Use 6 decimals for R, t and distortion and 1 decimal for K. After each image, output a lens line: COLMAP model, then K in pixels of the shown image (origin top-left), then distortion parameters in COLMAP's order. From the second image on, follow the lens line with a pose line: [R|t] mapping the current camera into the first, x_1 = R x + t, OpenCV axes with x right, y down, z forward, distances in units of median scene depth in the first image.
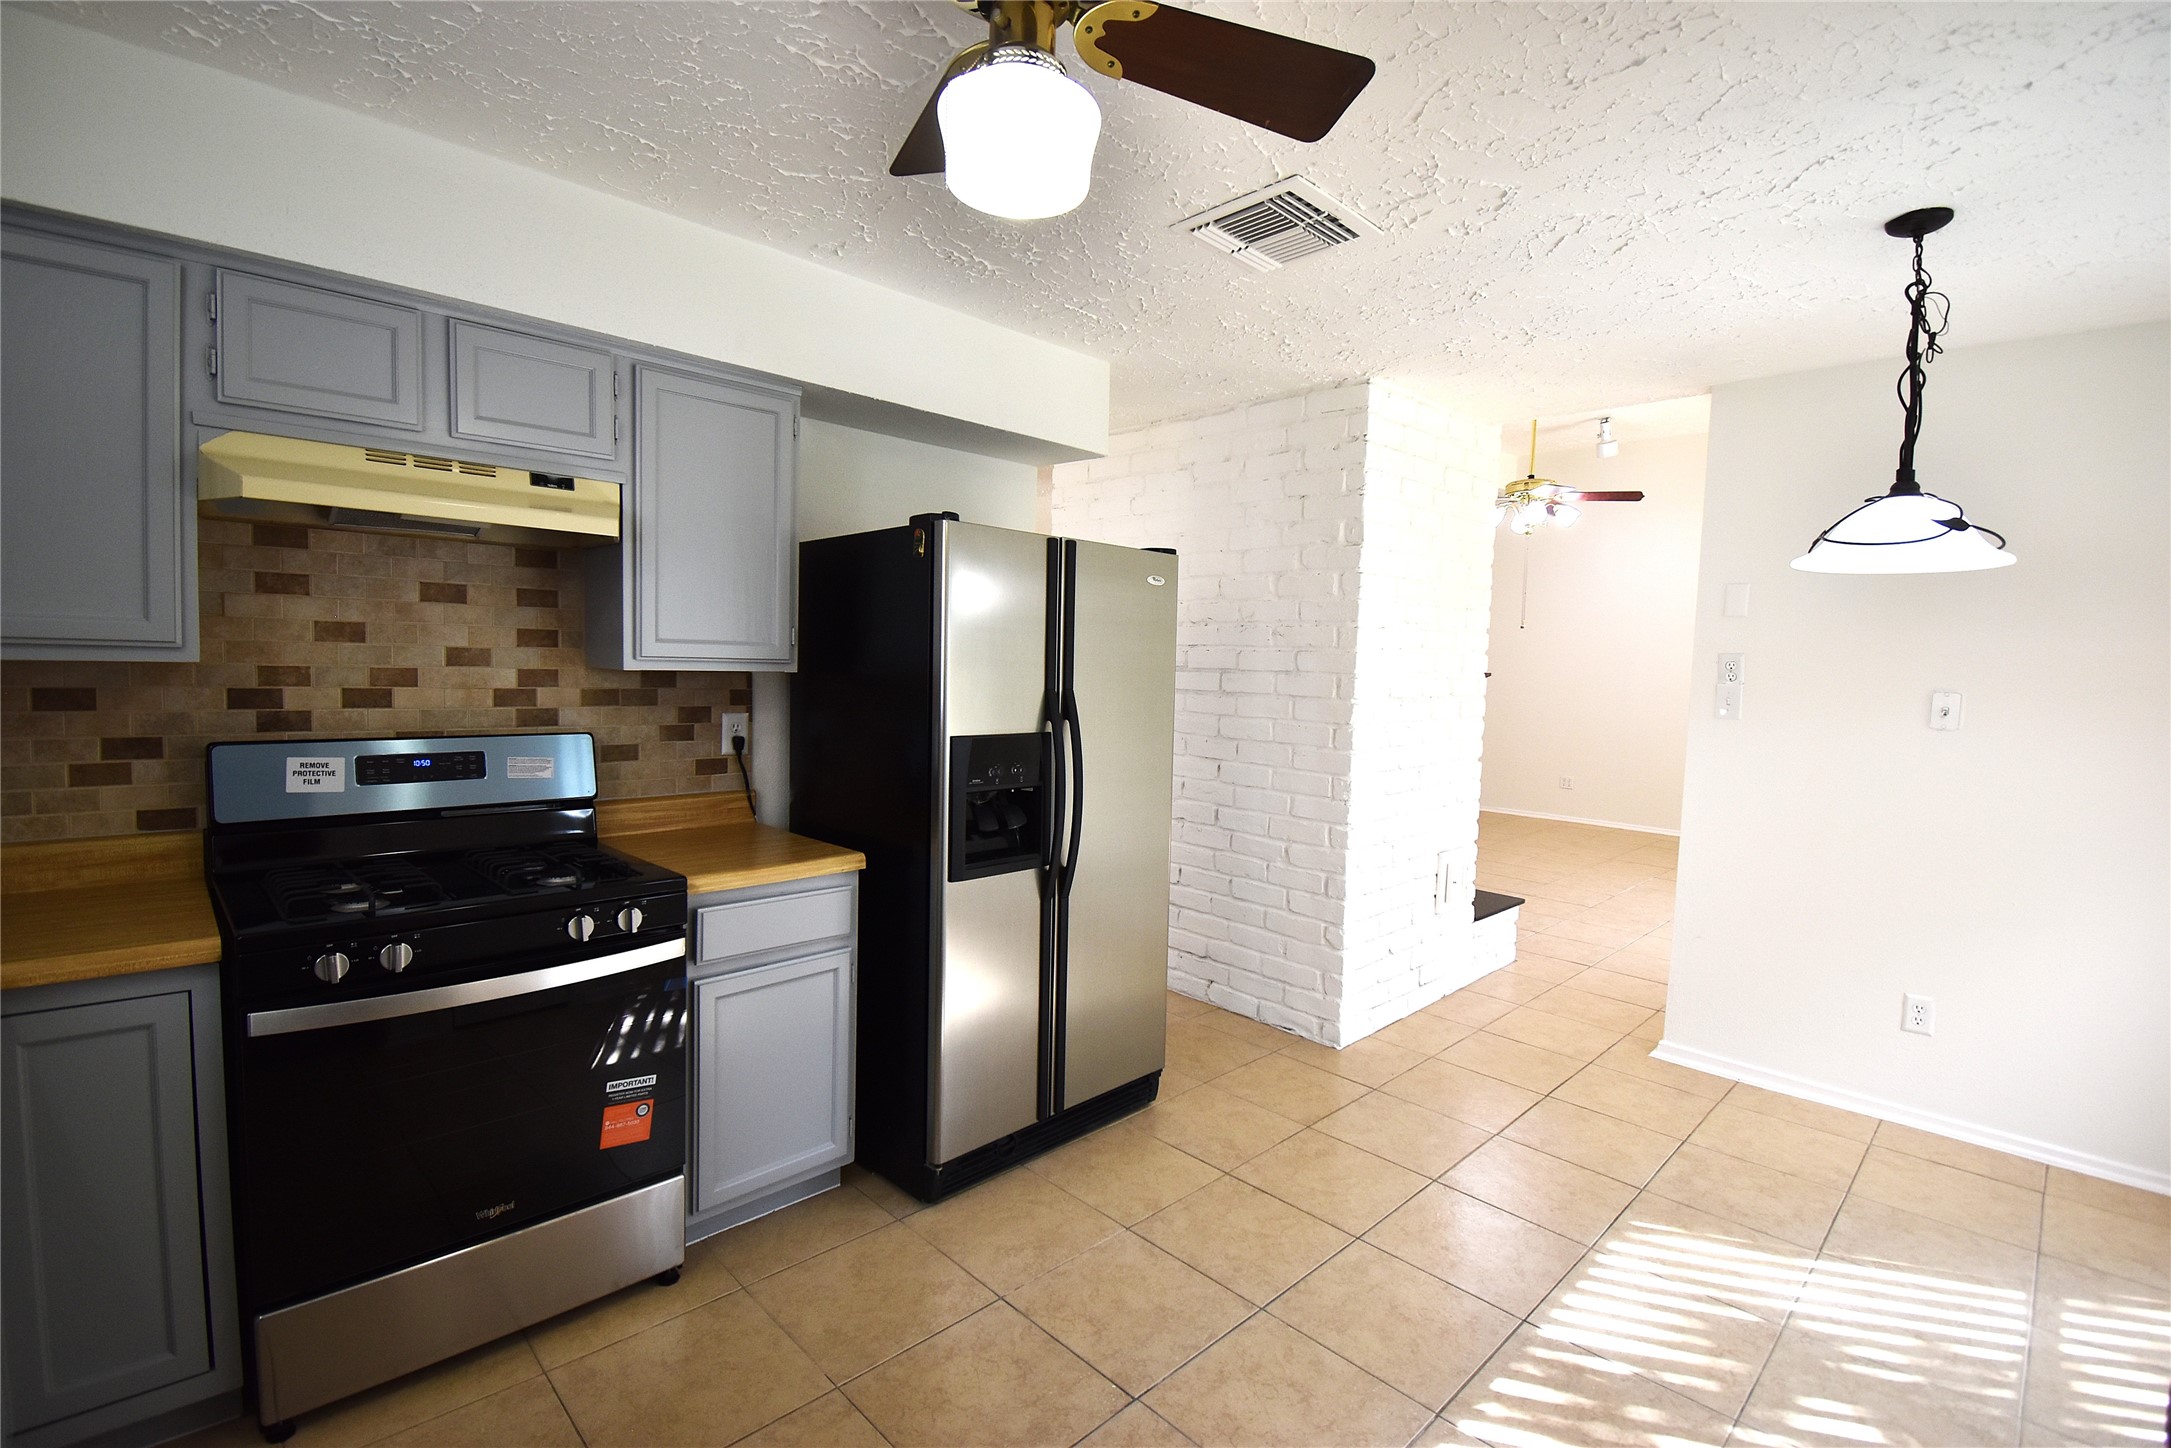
lens RADIAL K [[966.2, 0, 1080.8], [0, 966.2, 724.0], [0, 0, 1]] dist [0.019169, -0.026868]
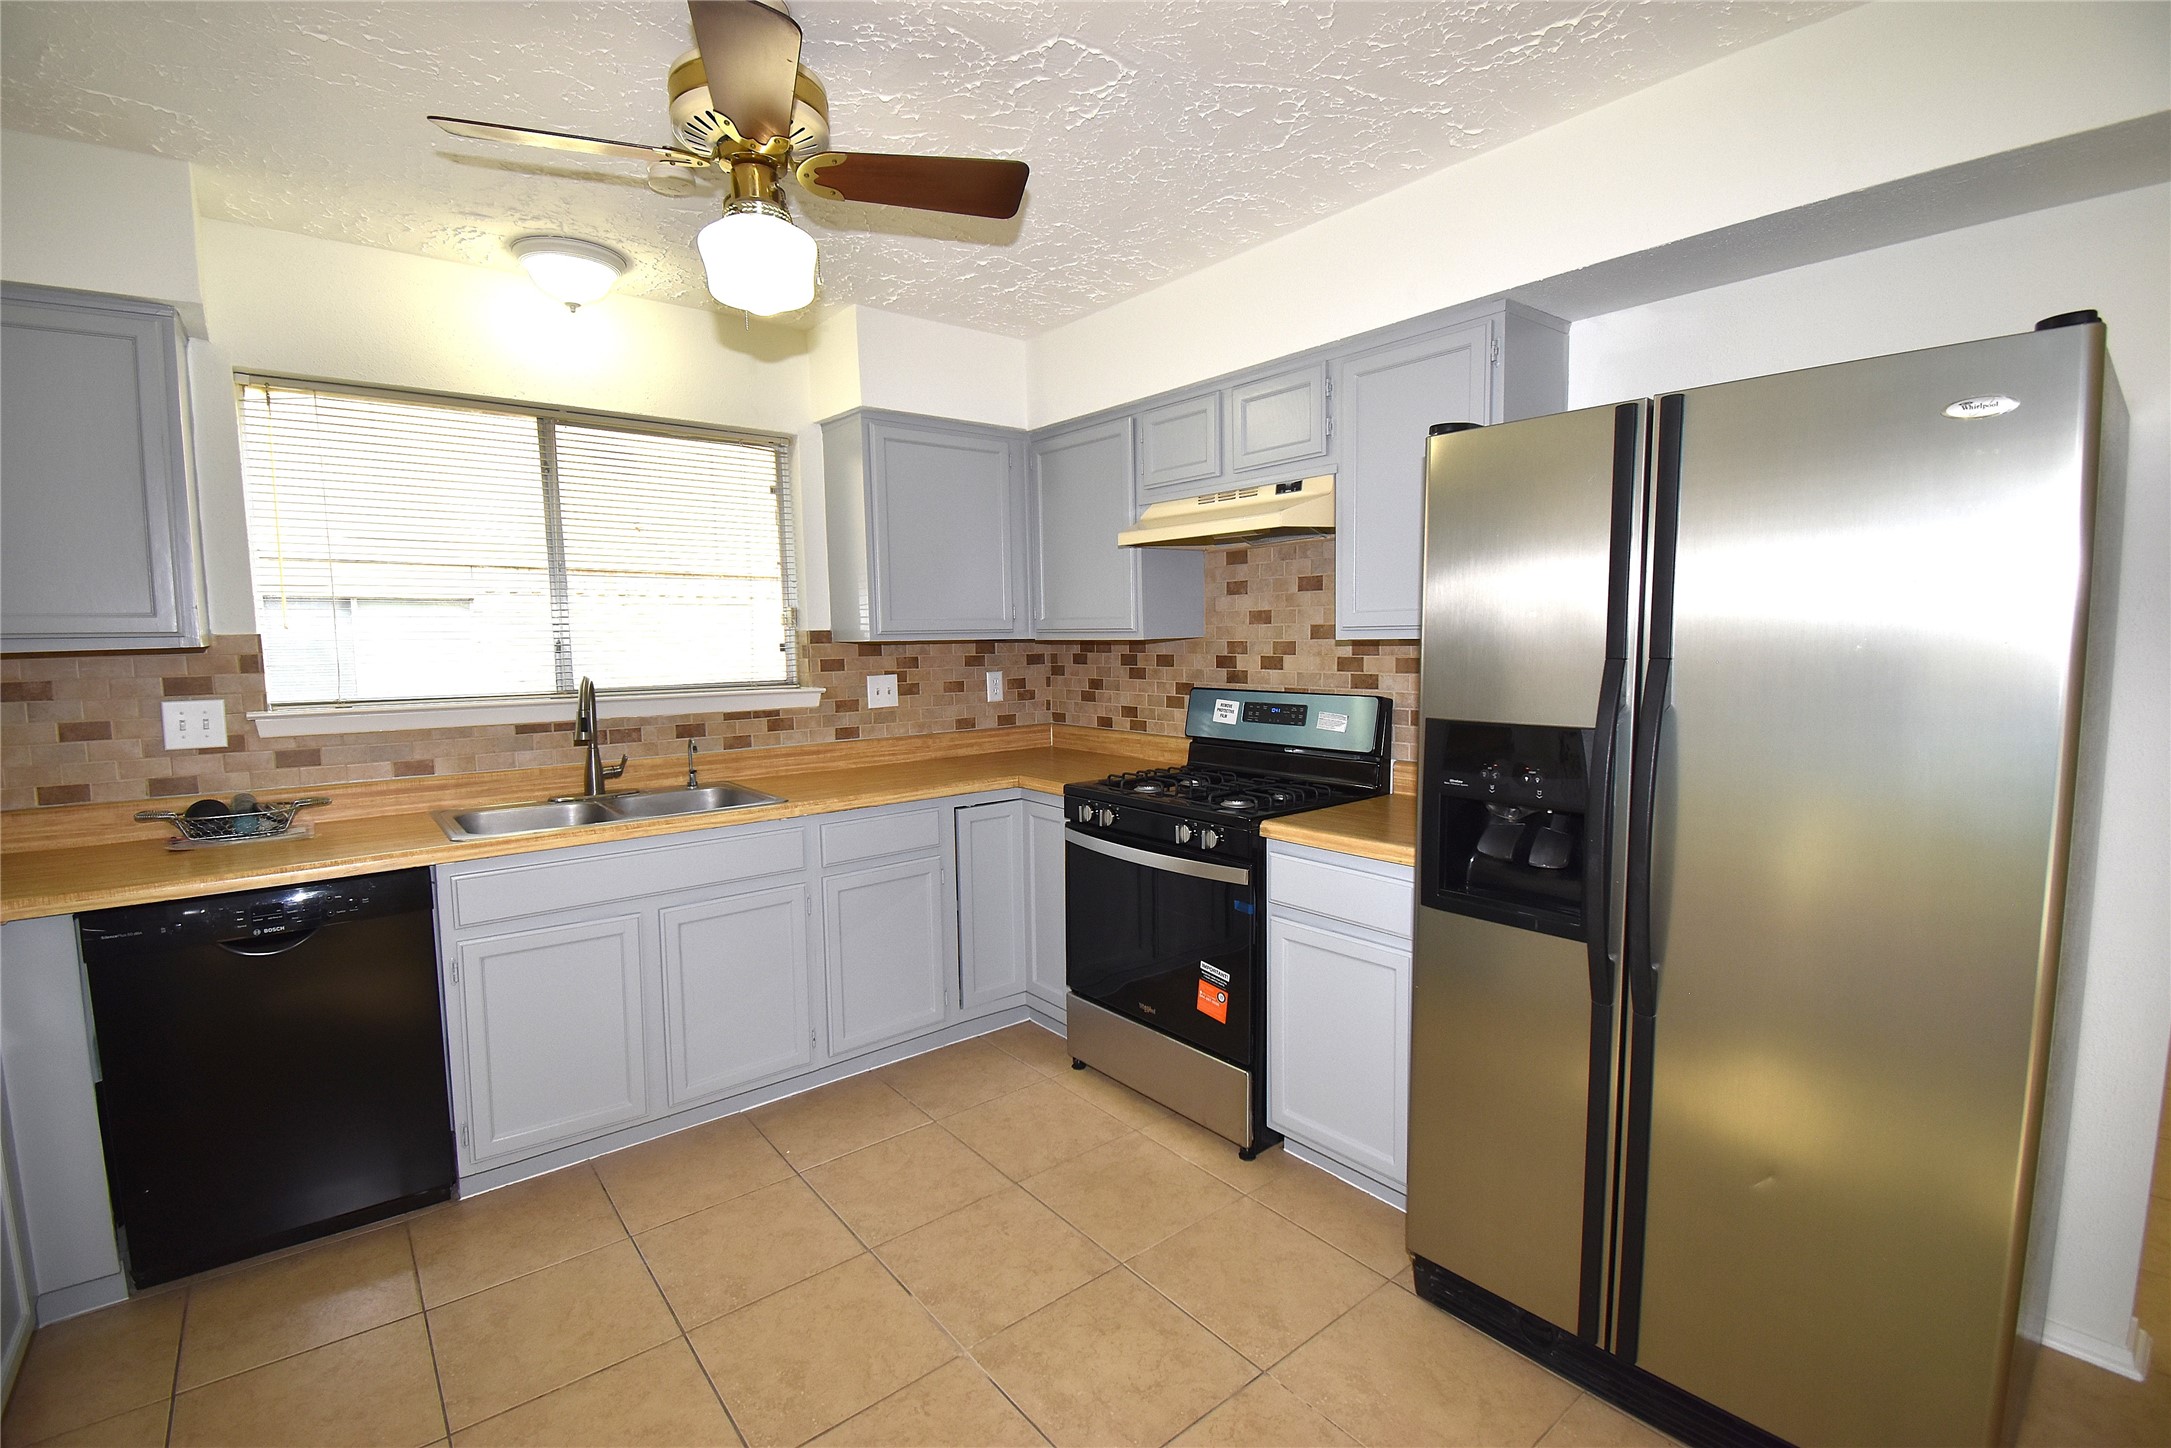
lens RADIAL K [[956.0, 0, 1085.5], [0, 956.0, 724.0], [0, 0, 1]] dist [0.013572, -0.025522]
pose [[-0.081979, 0.068534, -0.994275, 0.680236], [-0.049272, 0.996134, 0.072725, -0.025338], [0.995415, 0.054952, -0.078285, 0.823791]]
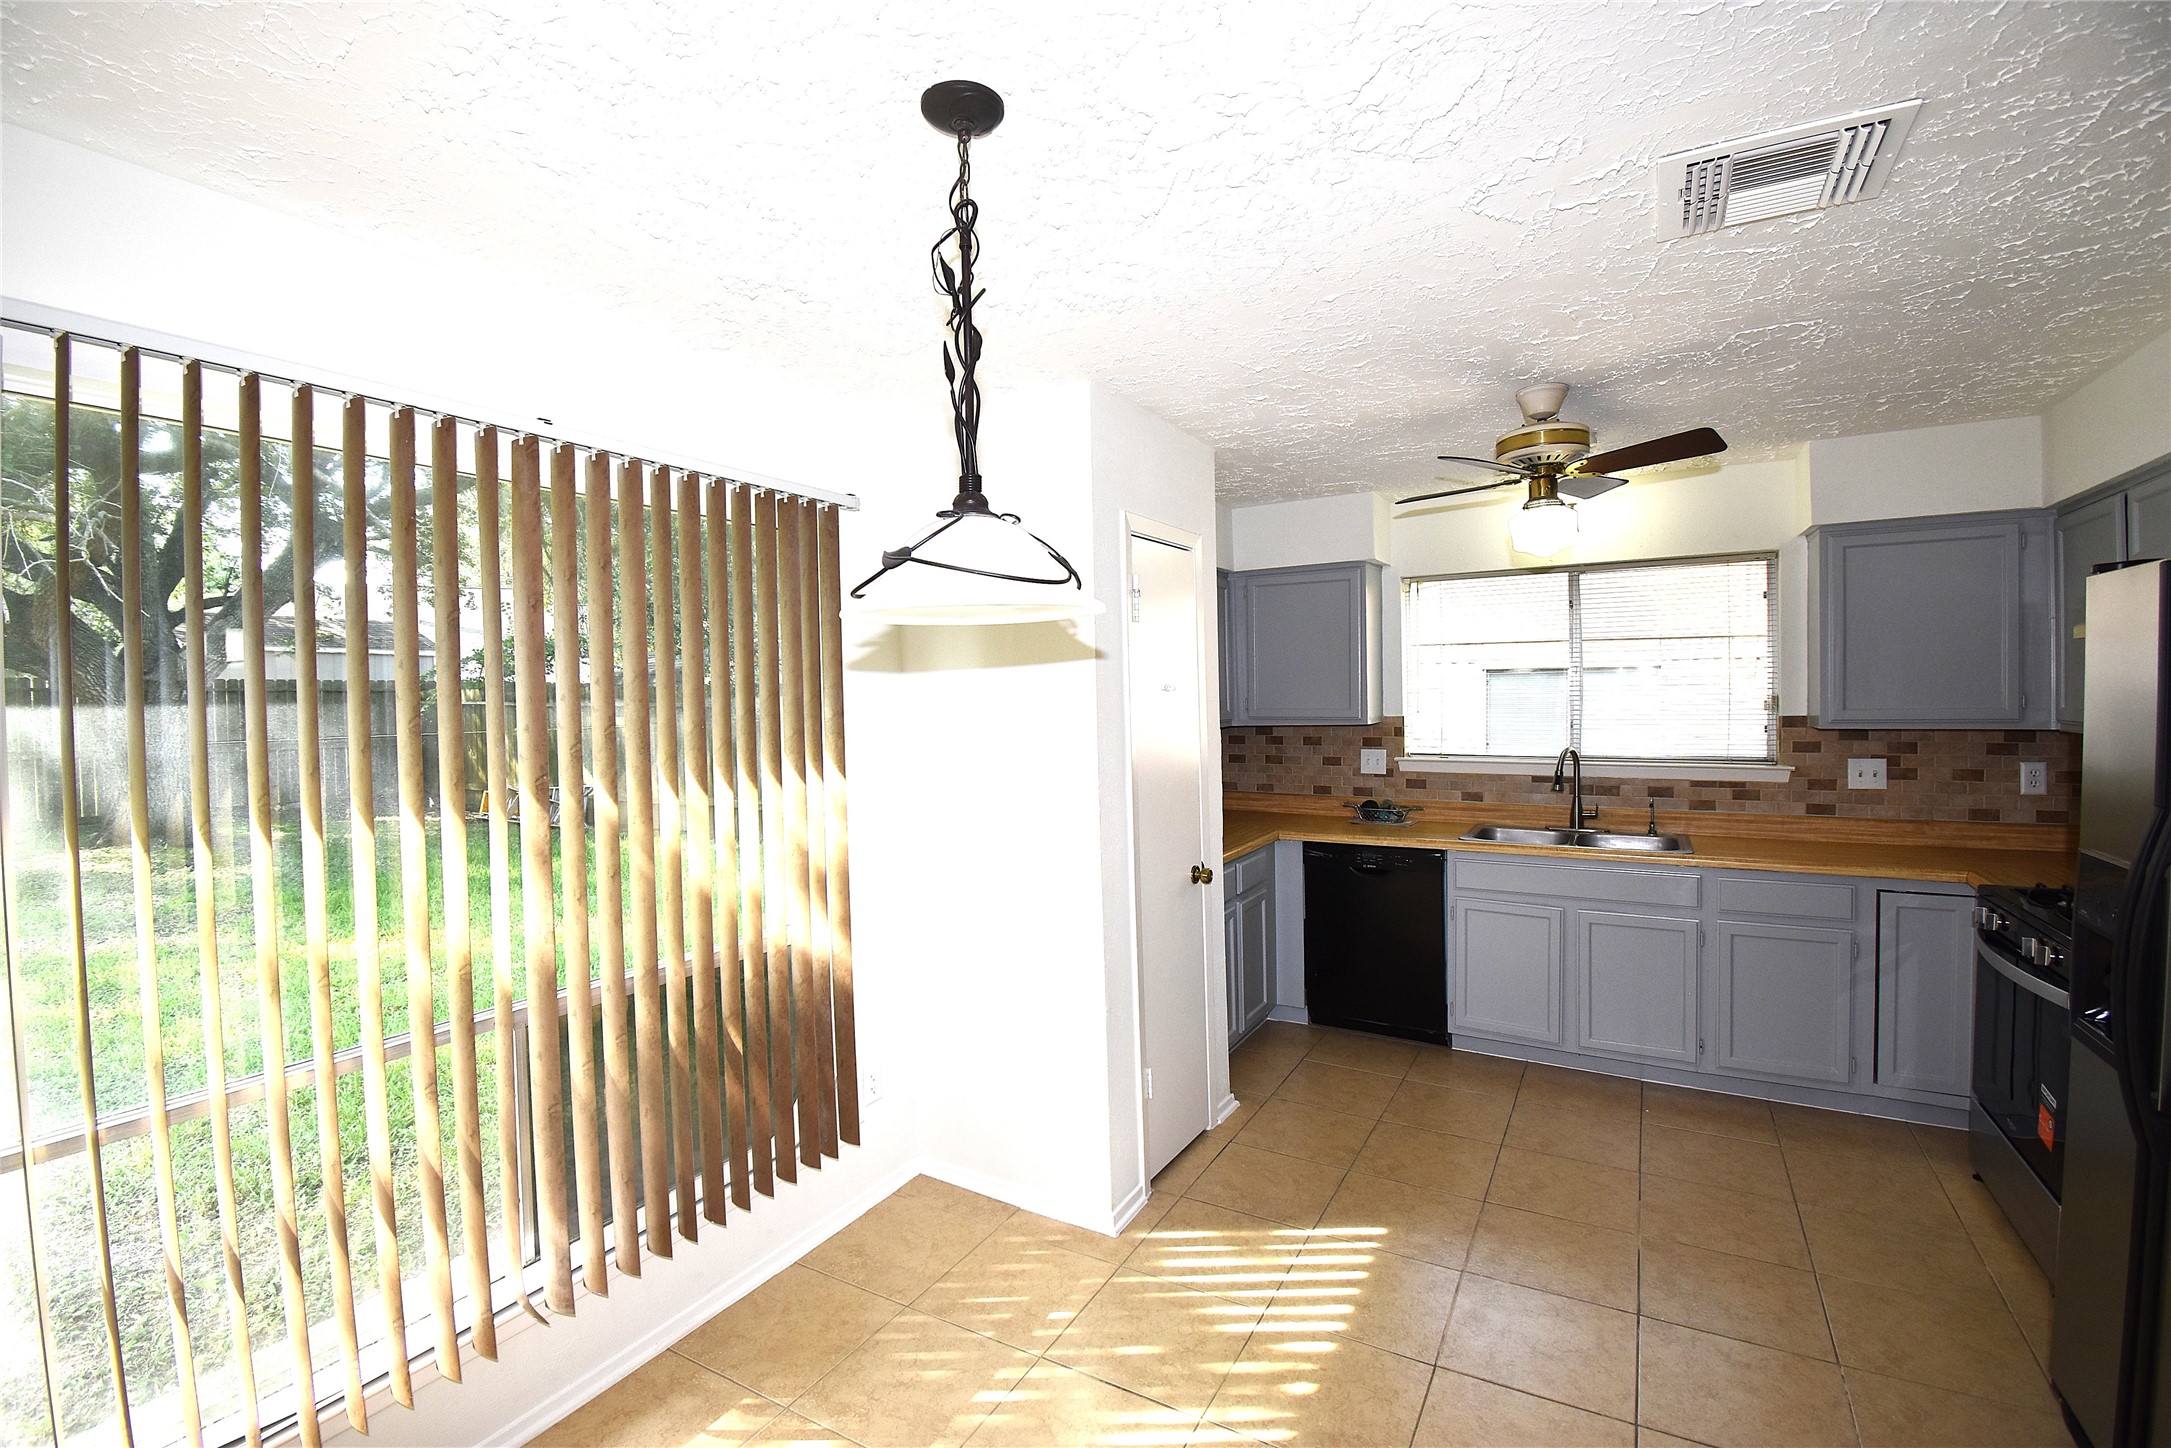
lens RADIAL K [[966.2, 0, 1080.8], [0, 966.2, 724.0], [0, 0, 1]] dist [0.019169, -0.026868]
pose [[-0.961314, -0.002357, -0.275445, 0.905407], [-0.025560, 0.996412, 0.080679, -0.134049], [0.274267, 0.084598, -0.957925, 1.586670]]
